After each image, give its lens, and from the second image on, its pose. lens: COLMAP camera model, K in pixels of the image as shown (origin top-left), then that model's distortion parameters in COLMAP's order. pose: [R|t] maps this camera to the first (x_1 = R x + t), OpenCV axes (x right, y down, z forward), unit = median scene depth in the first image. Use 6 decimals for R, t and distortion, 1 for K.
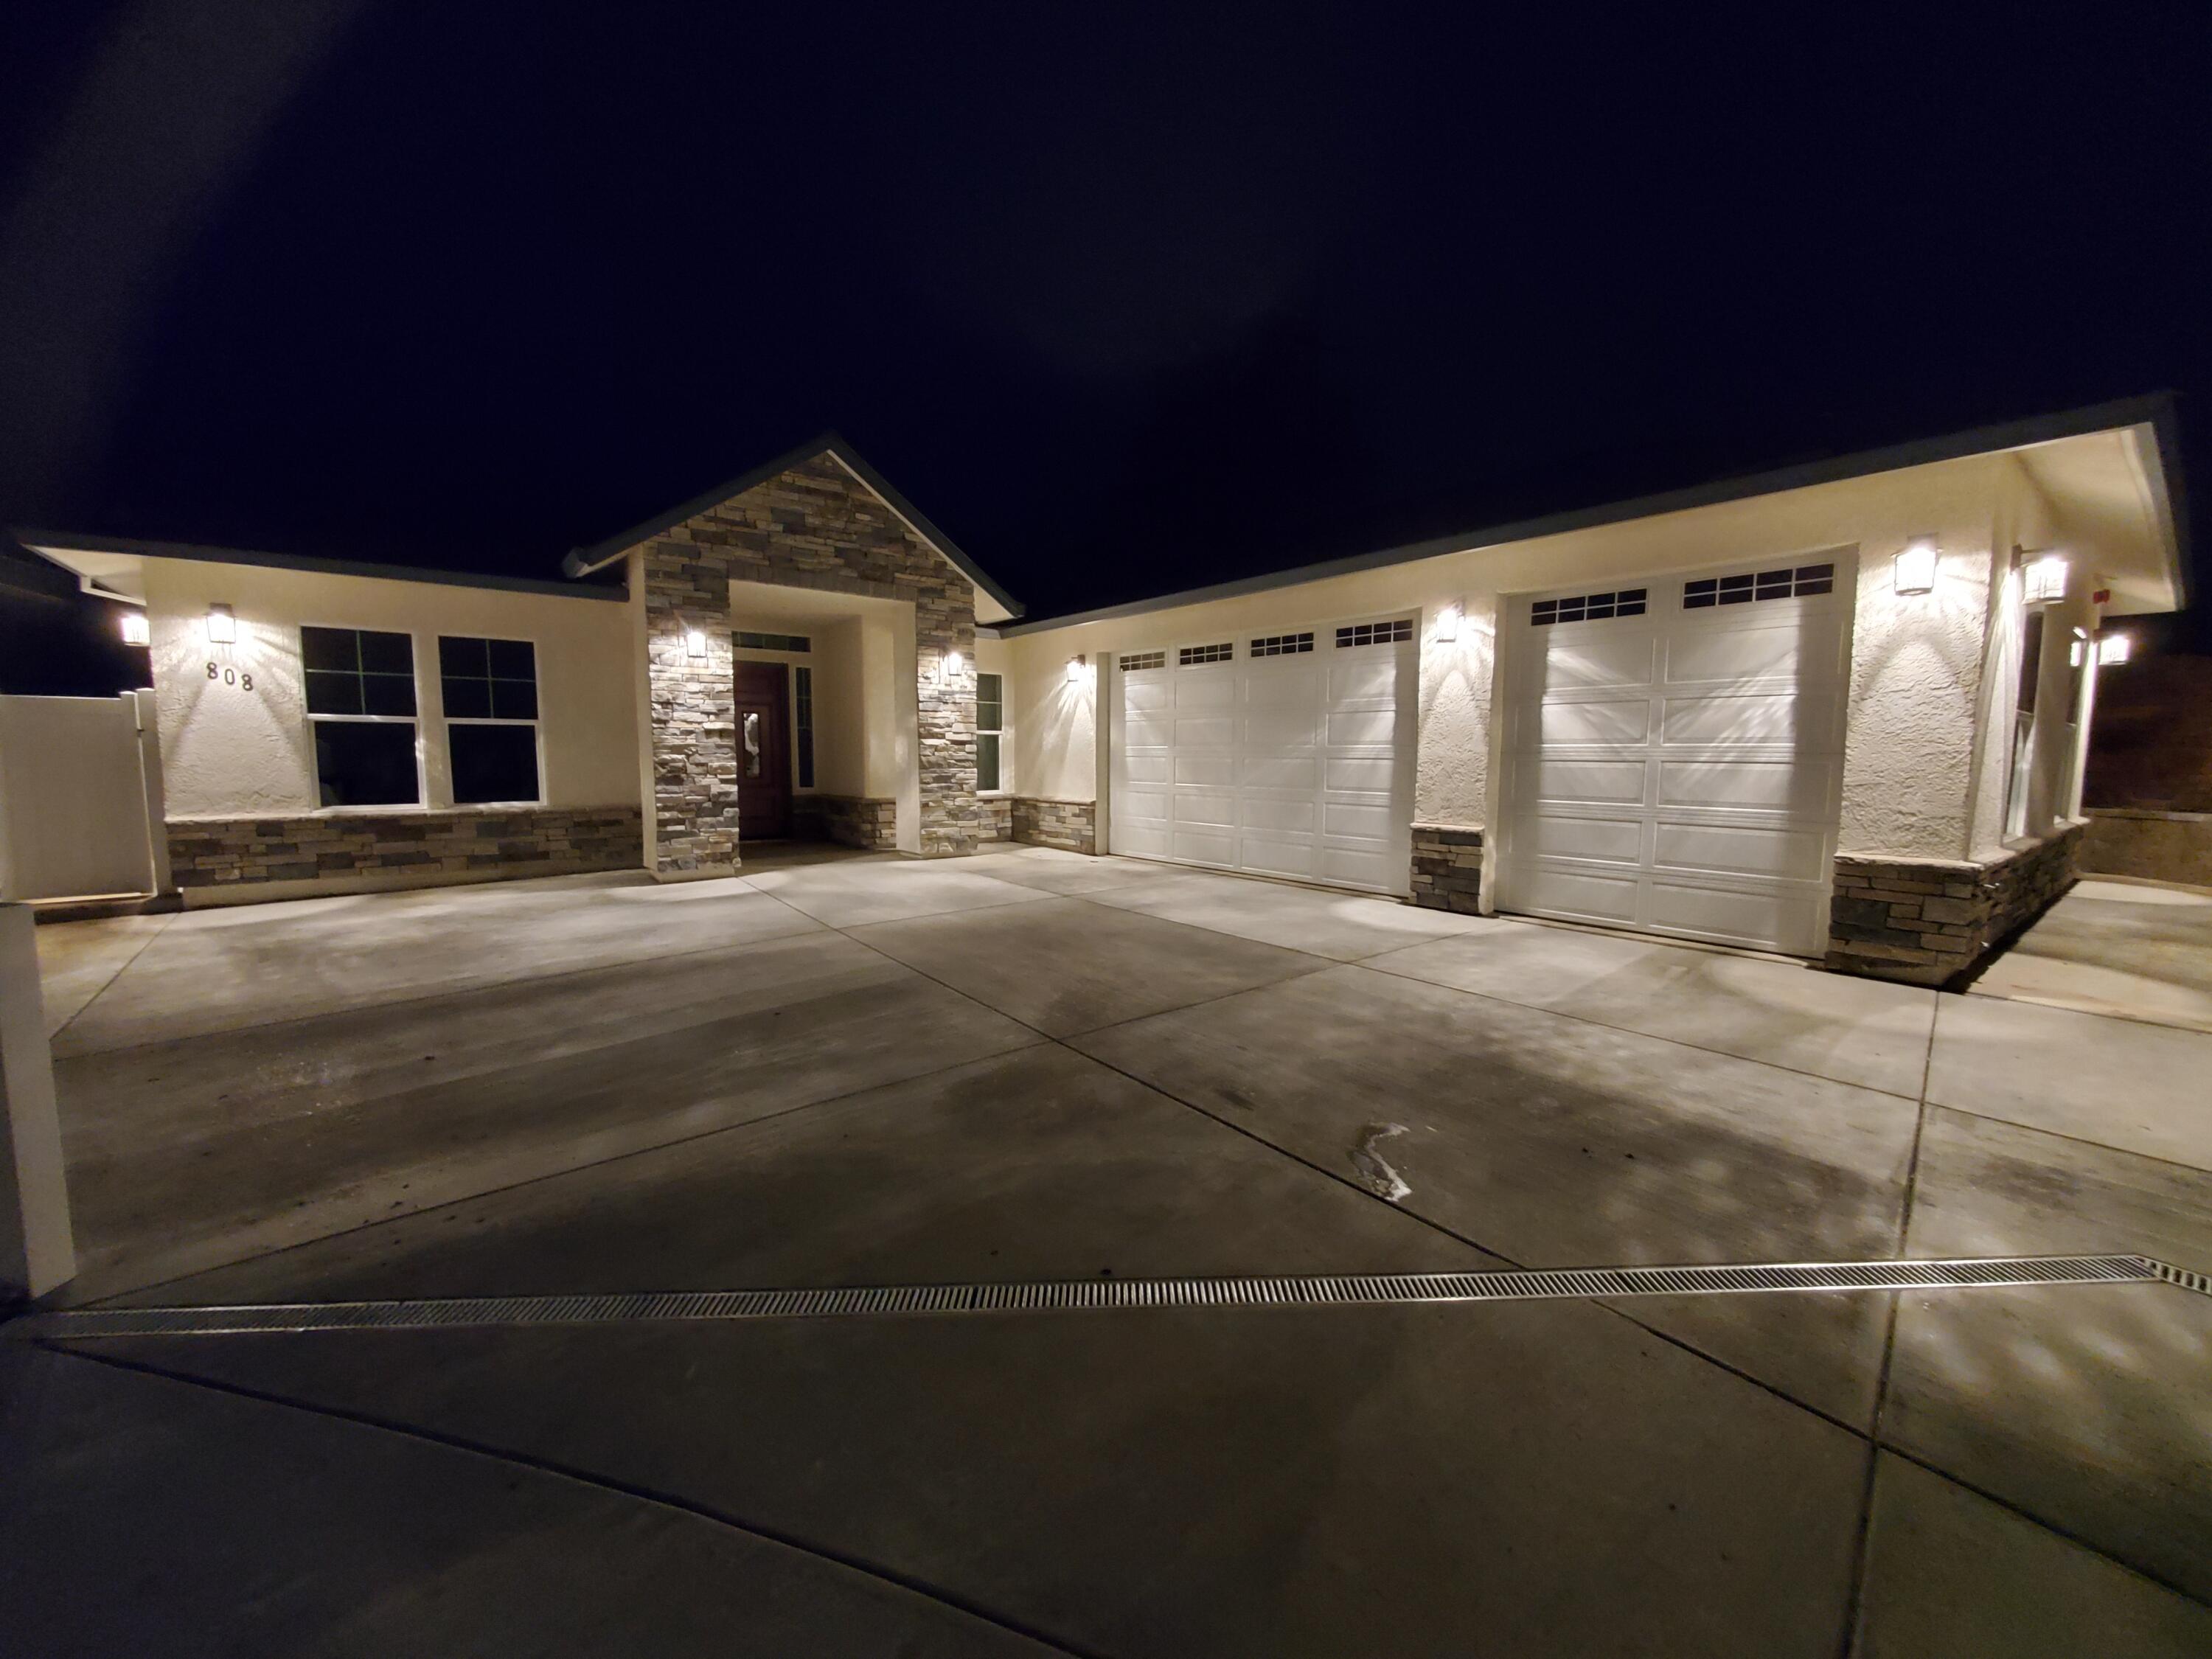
lens RADIAL K [[875.7, 0, 1109.0], [0, 875.7, 847.1], [0, 0, 1]] dist [-0.000742, 0.000282]
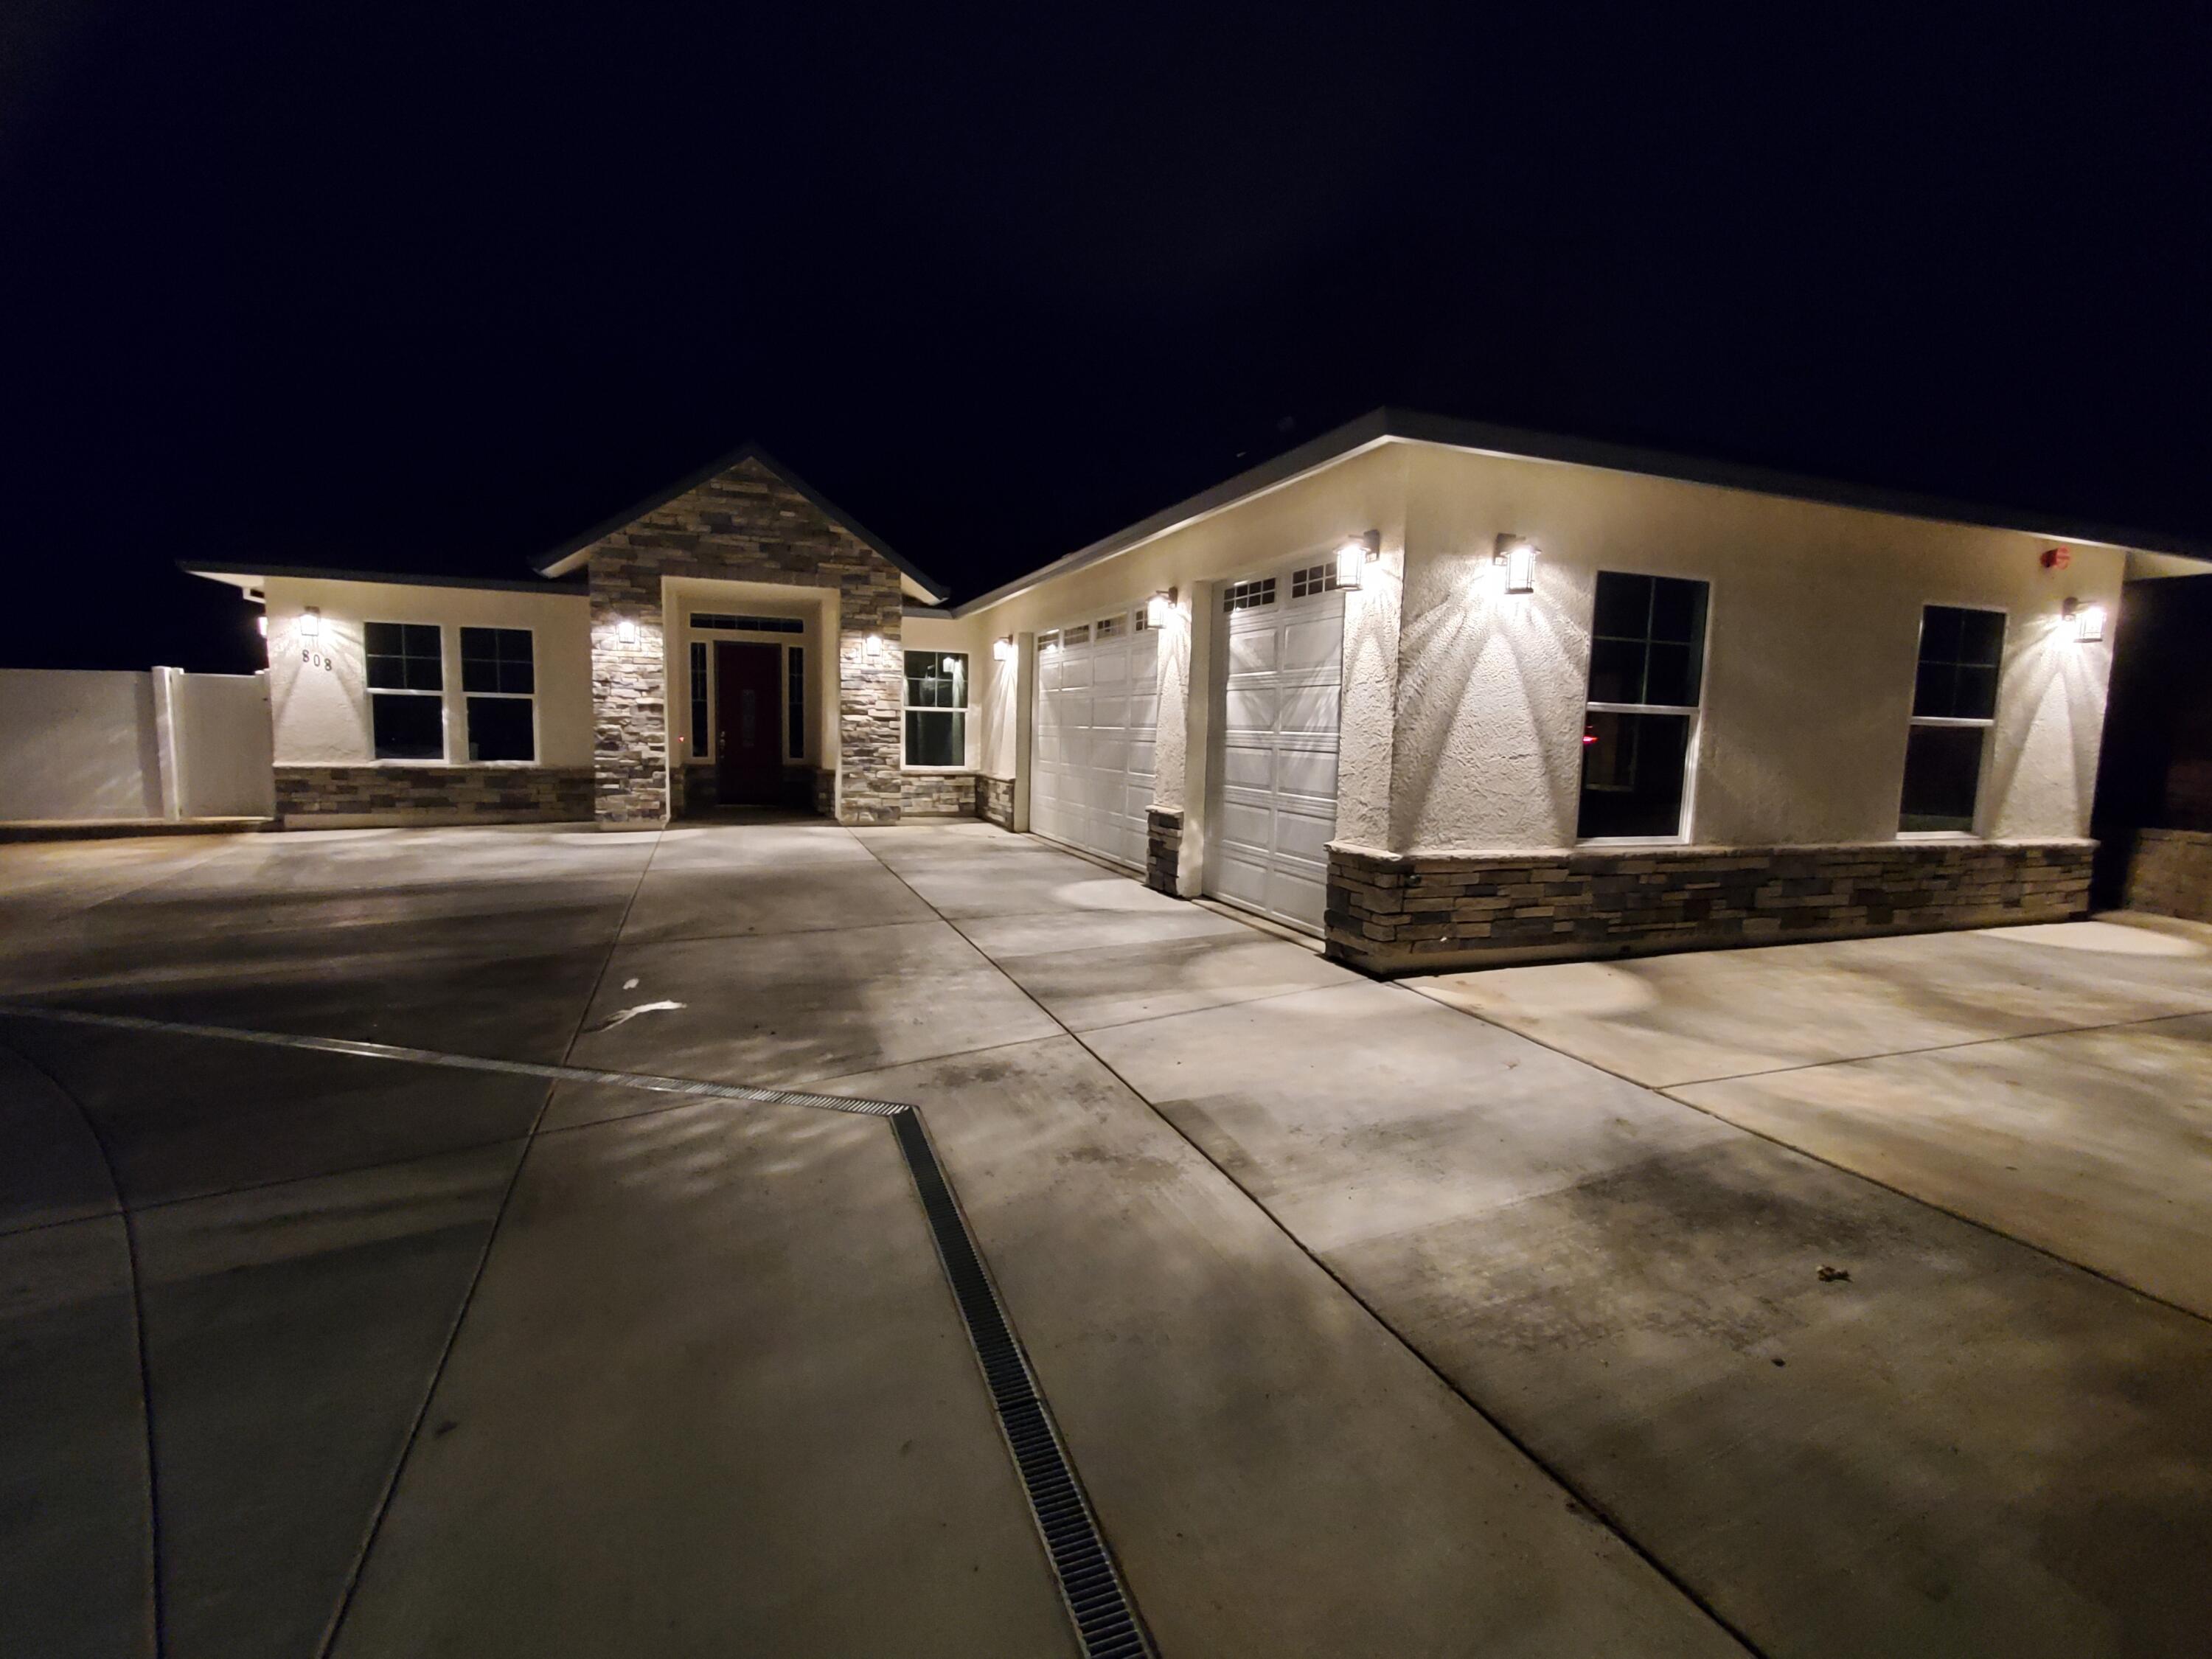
lens RADIAL K [[1034.5, 0, 1127.1], [0, 1034.5, 848.8], [0, 0, 1]] dist [-0.001619, 0.001664]
pose [[0.953896, 0.054632, -0.295122, 0.605484], [-0.053317, 0.998499, 0.012508, 0.008199], [0.295362, 0.003804, 0.955378, -0.139034]]
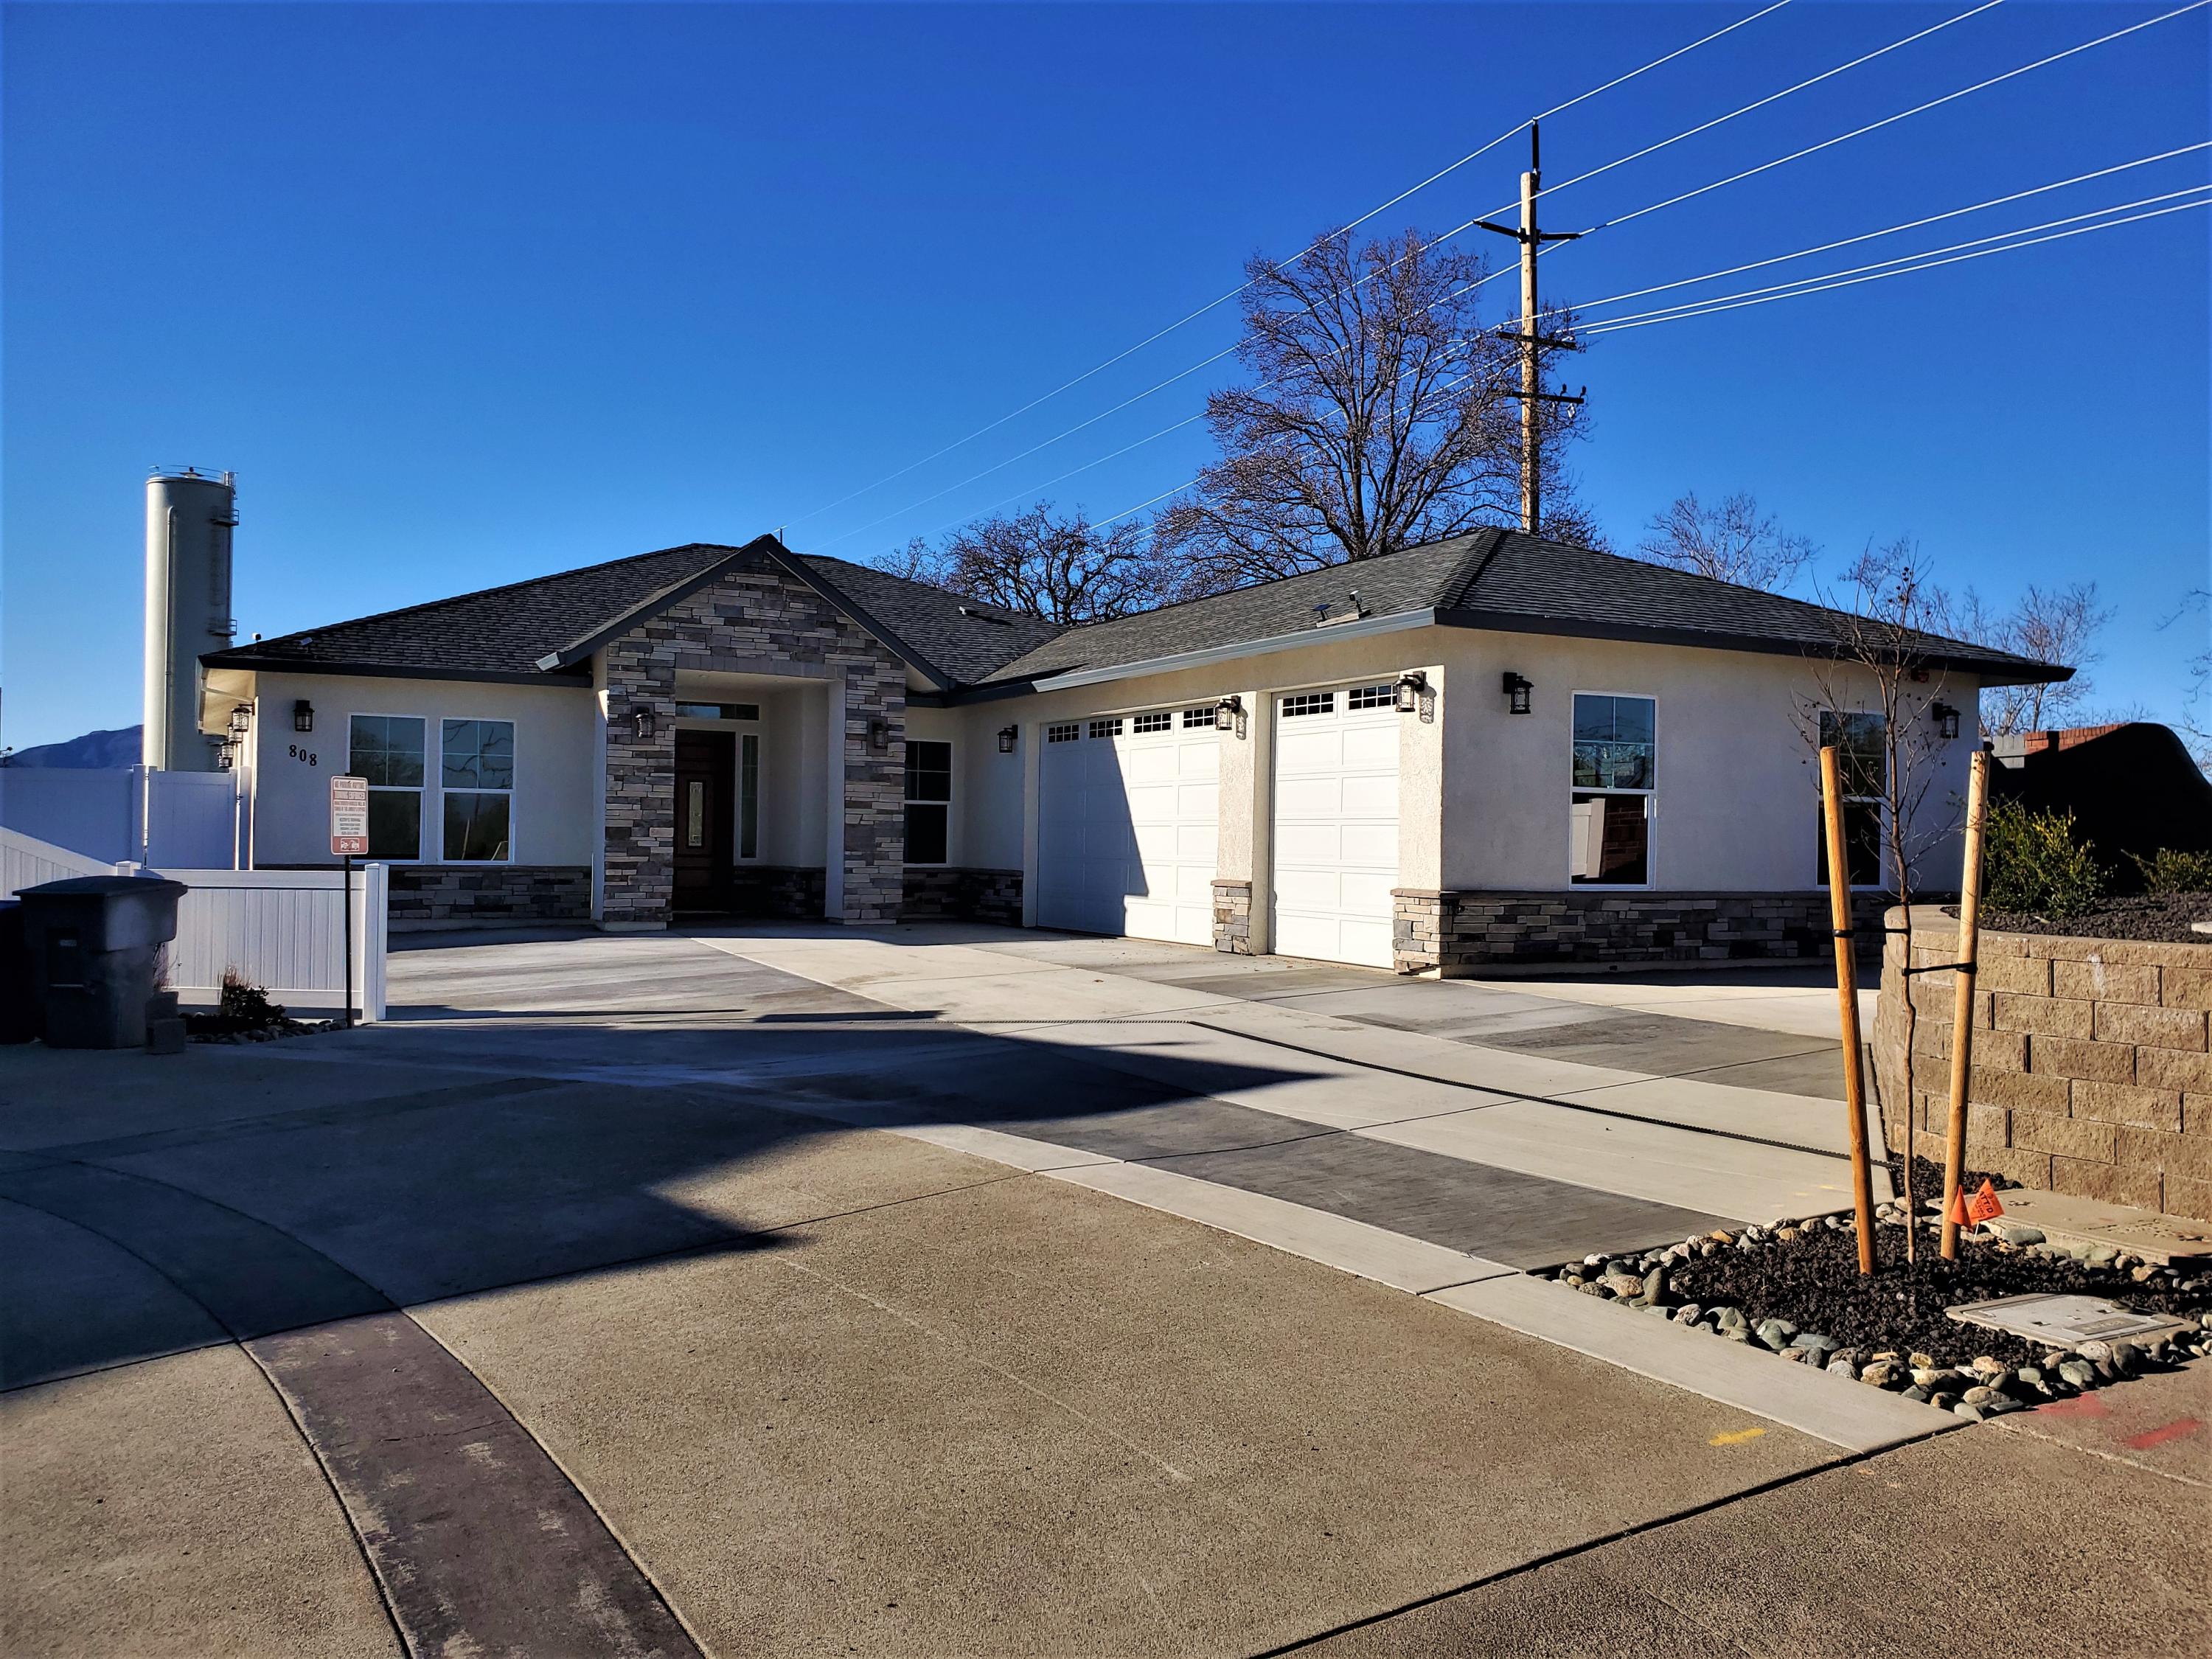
lens RADIAL K [[1704.4, 0, 1089.2], [0, 1704.4, 851.4], [0, 0, 1]] dist [0.035056, -0.031440]
pose [[0.979141, 0.010979, -0.202885, 0.569487], [-0.032736, 0.994018, -0.104199, 0.152116], [0.200527, 0.108668, 0.973643, -1.074391]]
